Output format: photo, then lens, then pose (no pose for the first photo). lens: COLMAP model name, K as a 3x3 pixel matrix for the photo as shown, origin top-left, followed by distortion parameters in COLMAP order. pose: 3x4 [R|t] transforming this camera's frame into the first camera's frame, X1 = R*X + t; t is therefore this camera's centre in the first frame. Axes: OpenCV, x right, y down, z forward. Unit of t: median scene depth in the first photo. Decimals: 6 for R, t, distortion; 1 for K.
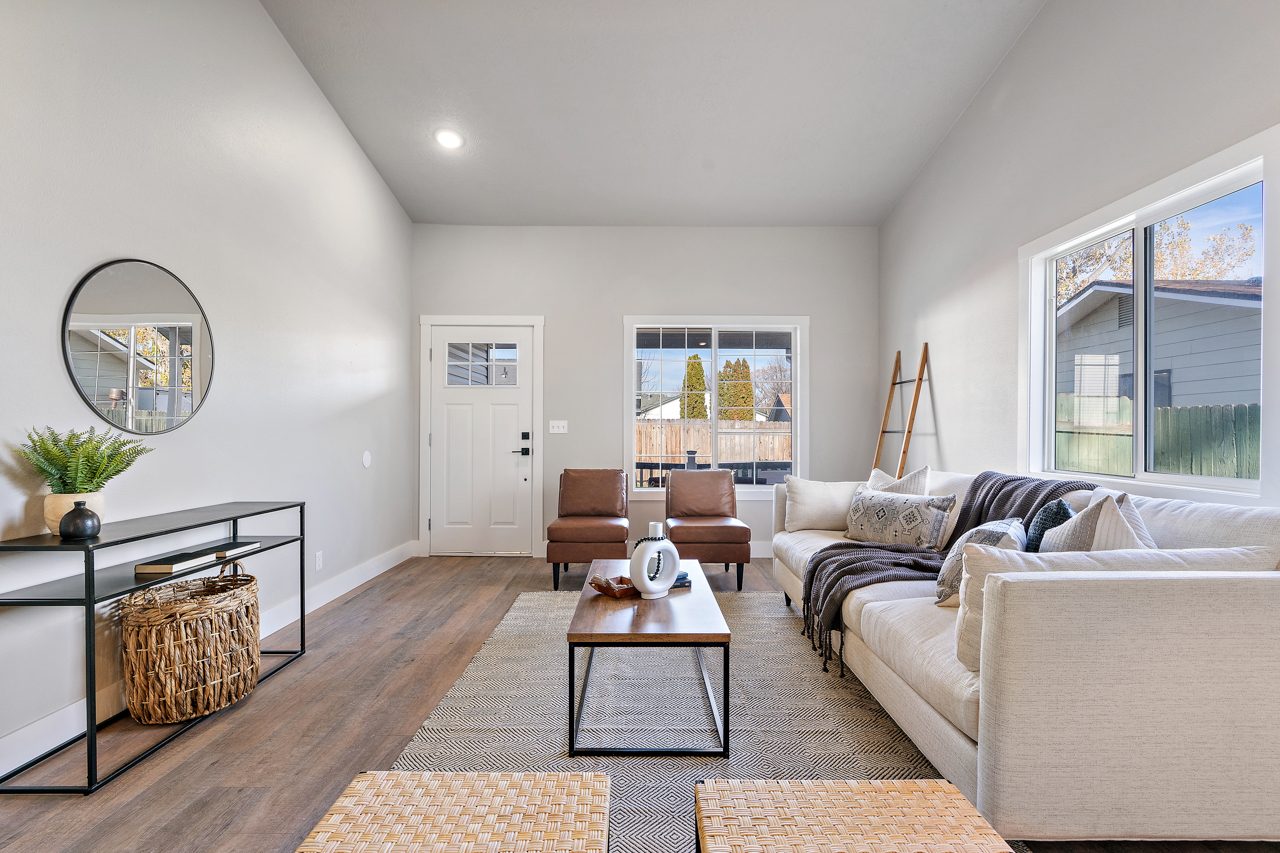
lens RADIAL K [[575.1, 0, 640.0], [0, 575.1, 426.5], [0, 0, 1]] dist [0.003069, 0.000693]
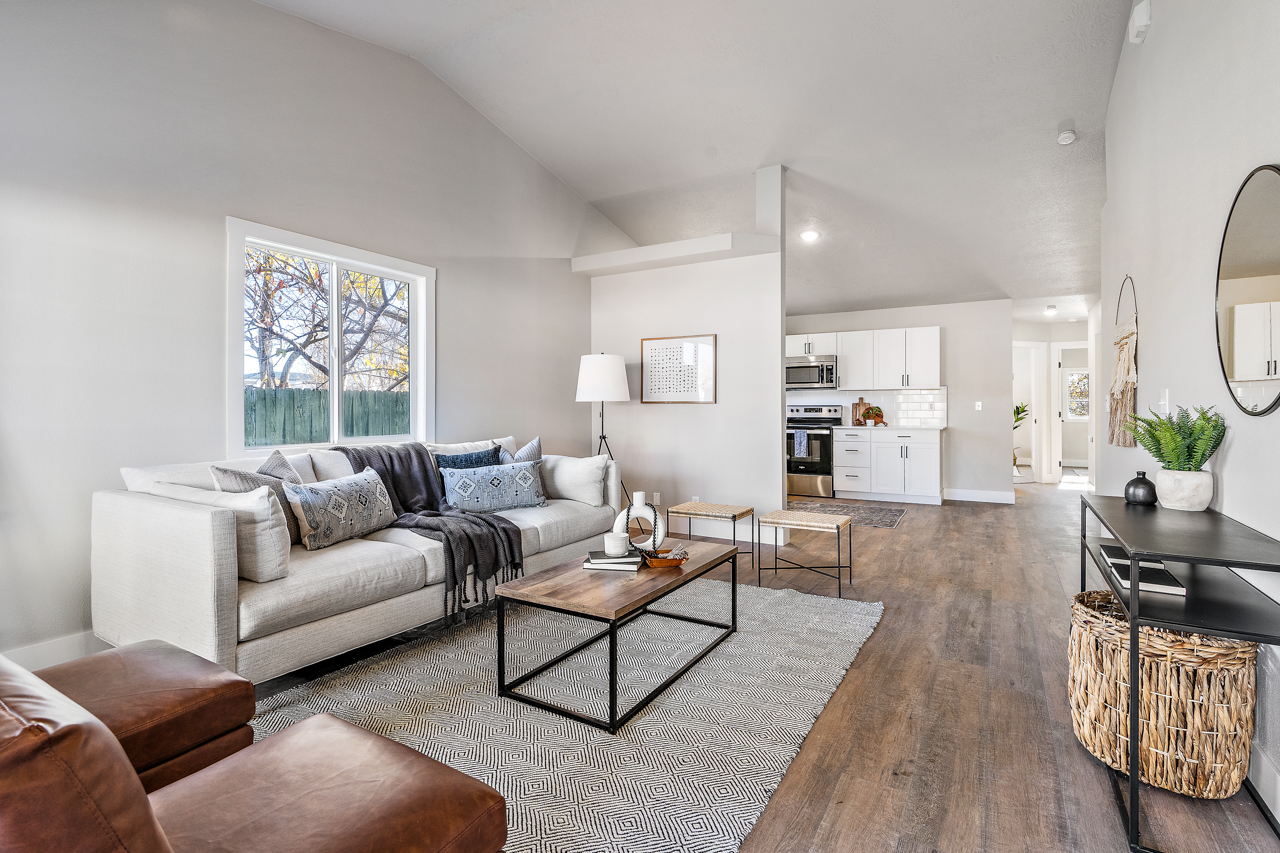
lens RADIAL K [[591.6, 0, 640.0], [0, 591.6, 426.5], [0, 0, 1]] dist [-0.001230, 0.000602]
pose [[-0.853607, -0.013999, 0.520729, -0.419323], [-0.002187, 0.999726, 0.023290, 0.009782], [-0.520912, 0.018742, -0.853404, 1.453389]]
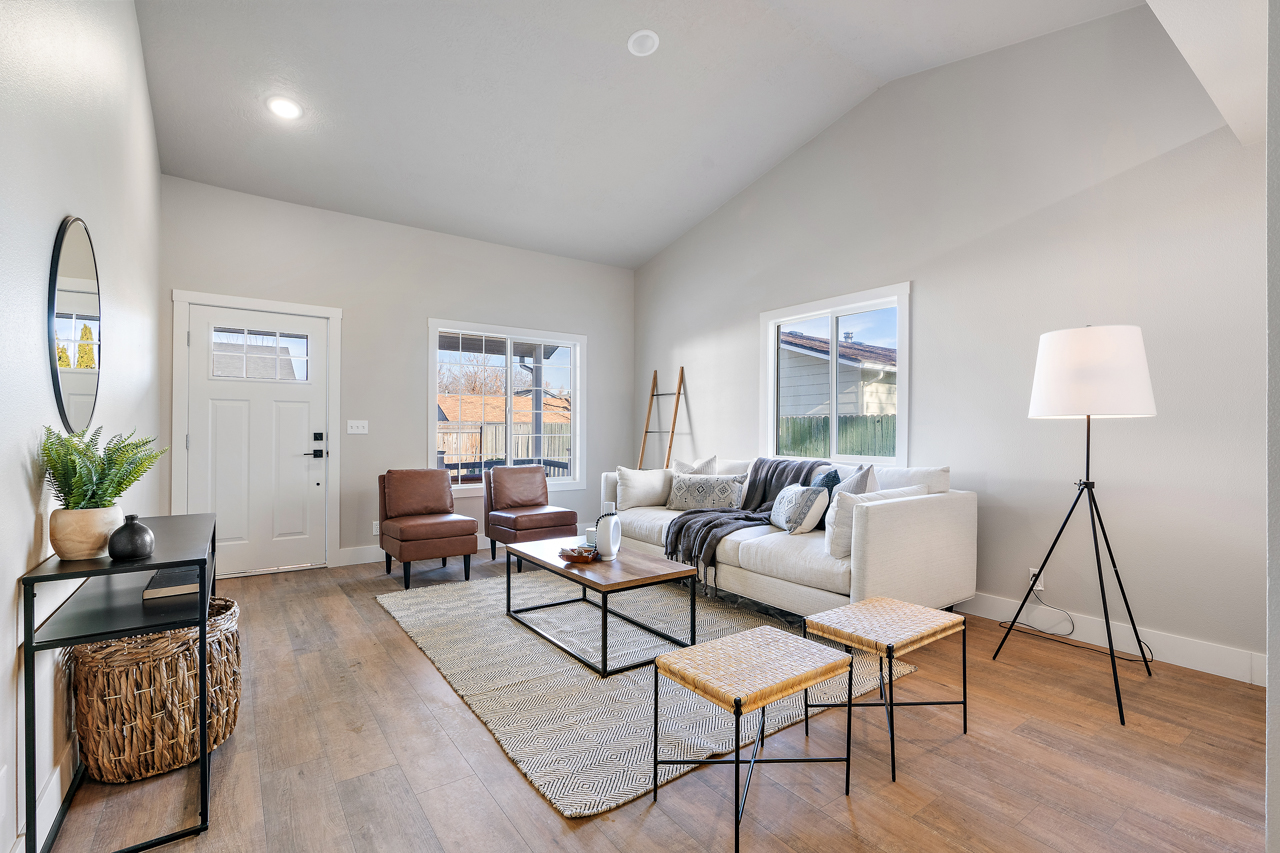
lens RADIAL K [[575.1, 0, 640.0], [0, 575.1, 426.5], [0, 0, 1]] dist [0.003069, 0.000693]
pose [[0.813390, 0.005347, 0.581695, -0.497981], [-0.005559, 0.999984, -0.001419, -0.002246], [-0.581693, -0.002079, 0.813406, -0.074729]]
